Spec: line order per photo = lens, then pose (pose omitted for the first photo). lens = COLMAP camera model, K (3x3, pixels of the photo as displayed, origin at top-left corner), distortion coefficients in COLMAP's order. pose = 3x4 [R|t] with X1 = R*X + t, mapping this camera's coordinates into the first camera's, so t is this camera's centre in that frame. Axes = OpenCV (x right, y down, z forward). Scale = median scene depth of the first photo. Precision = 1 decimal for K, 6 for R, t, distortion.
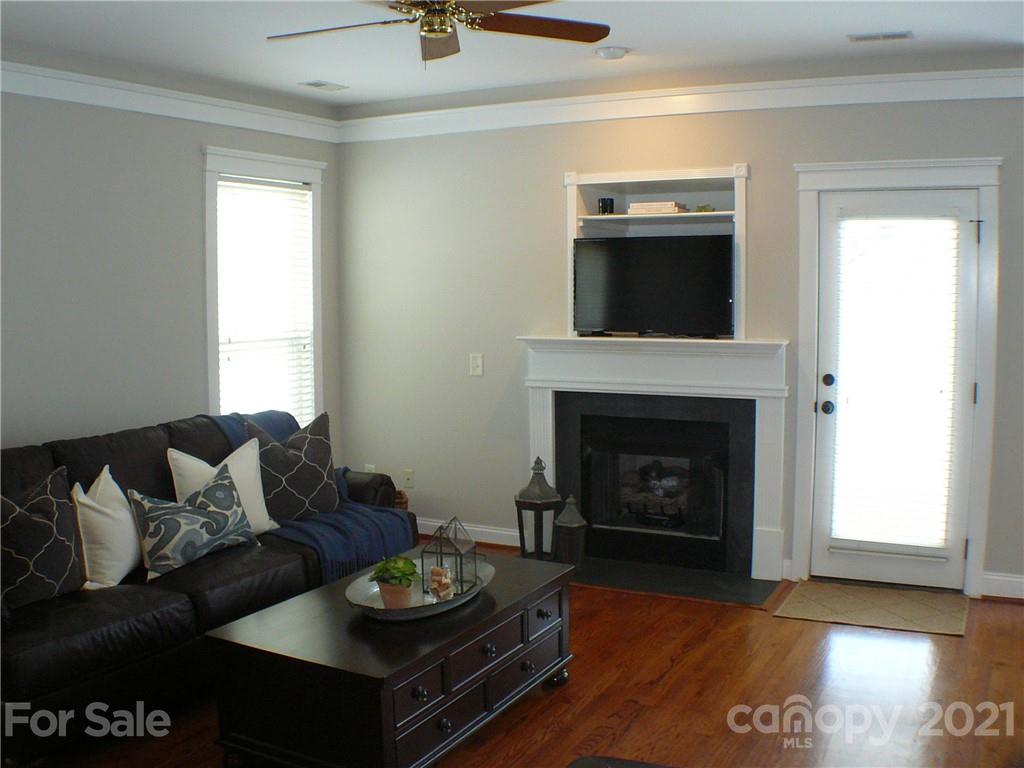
lens RADIAL K [[1036.6, 0, 513.0], [0, 1036.6, 382.7], [0, 0, 1]] dist [-0.222236, 0.000000]
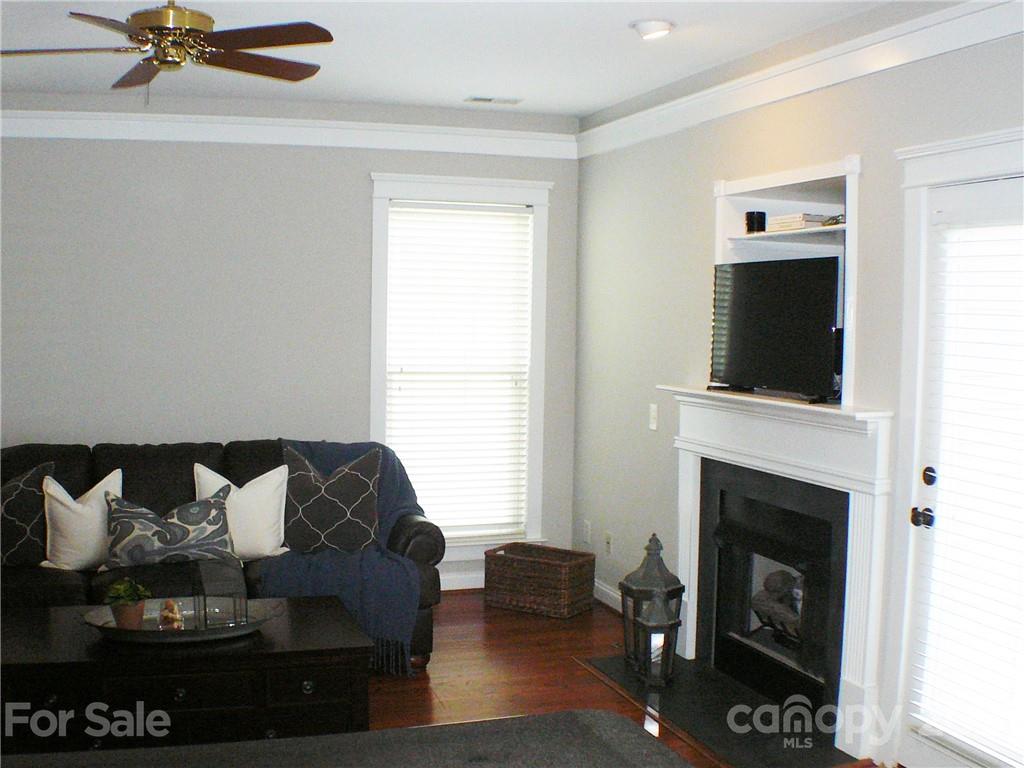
lens RADIAL K [[1155.1, 0, 511.0], [0, 1155.1, 386.5], [0, 0, 1]] dist [-0.219531, 0.000000]
pose [[0.720116, 0.061913, -0.691086, 0.593513], [-0.085914, 0.996303, -0.000266, -0.035941], [0.688514, 0.059566, 0.722773, 0.287409]]
